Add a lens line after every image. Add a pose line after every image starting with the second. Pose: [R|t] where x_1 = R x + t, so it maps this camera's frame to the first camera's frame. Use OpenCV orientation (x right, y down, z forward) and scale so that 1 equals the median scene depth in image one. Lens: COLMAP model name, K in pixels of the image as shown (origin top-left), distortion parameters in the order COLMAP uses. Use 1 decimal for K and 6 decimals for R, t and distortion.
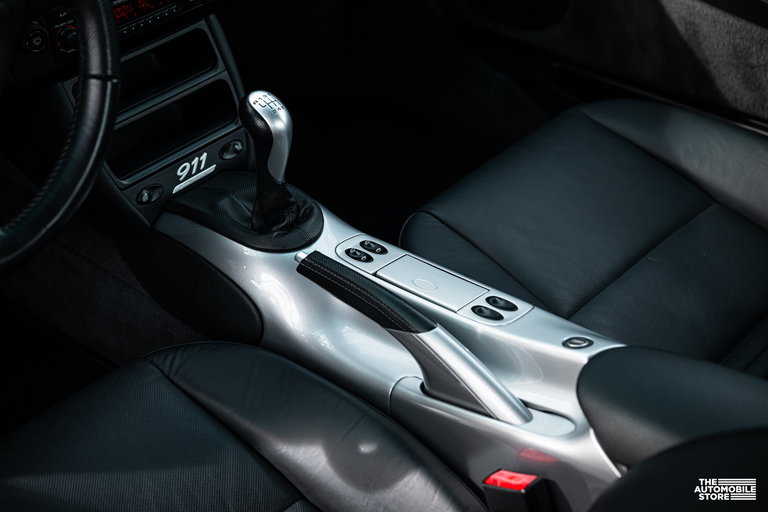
lens RADIAL K [[1224.2, 0, 378.5], [0, 1224.2, 259.0], [0, 0, 1]] dist [0.254062, 0.000000]
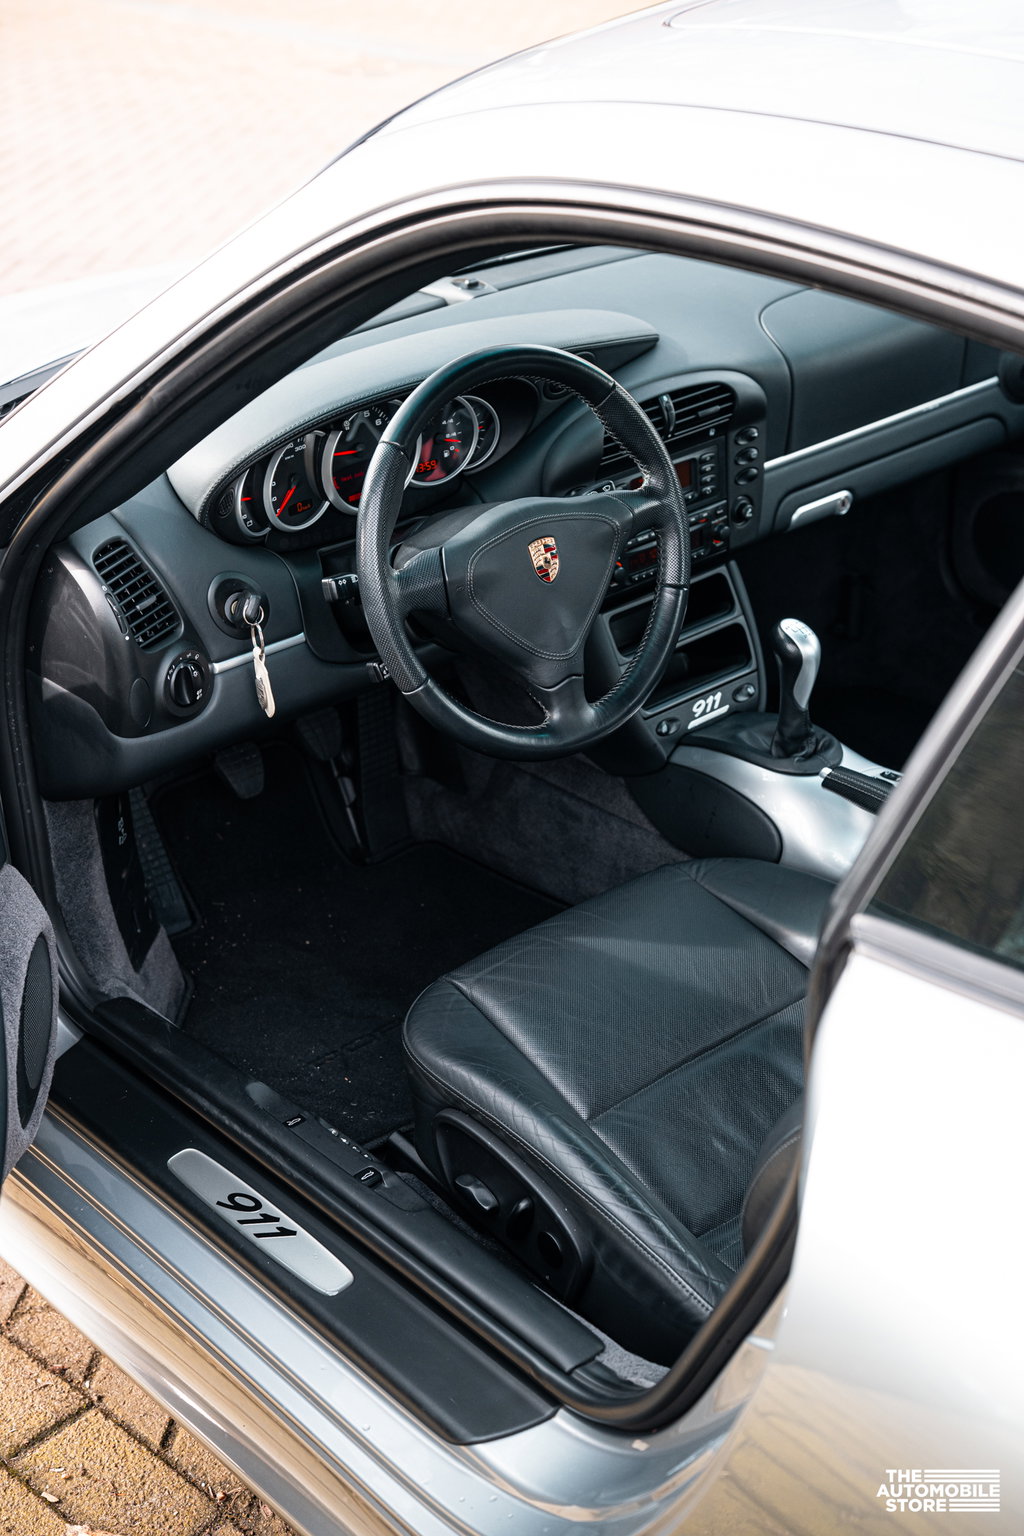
lens RADIAL K [[2139.8, 0, 516.2], [0, 2139.8, 762.2], [0, 0, 1]] dist [0.229699, 0.000000]
pose [[0.990491, 0.033611, -0.133410, -0.073055], [-0.055044, 0.985519, -0.160380, 0.268991], [0.126087, 0.166198, 0.977998, -0.745320]]
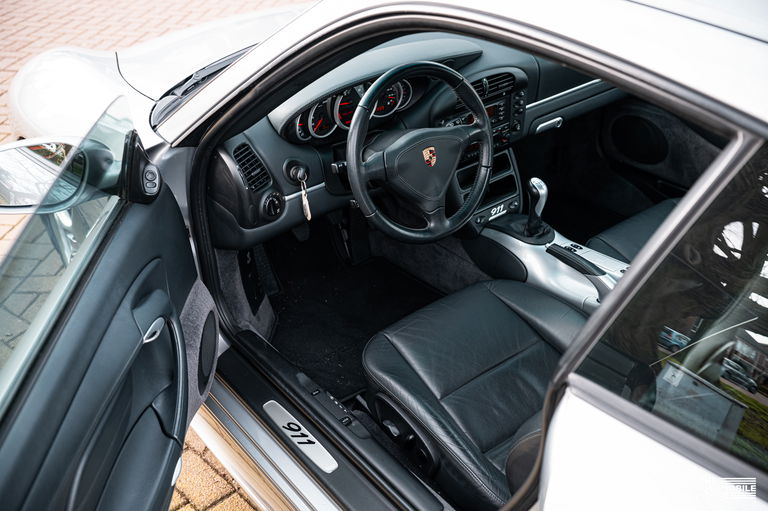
lens RADIAL K [[816.0, 0, 385.7], [0, 816.0, 255.7], [0, 0, 1]] dist [0.048618, 0.000000]
pose [[0.983121, 0.076365, -0.166255, -0.098042], [-0.088963, 0.993594, -0.069686, 0.144200], [0.159869, 0.083300, 0.983617, -0.579798]]
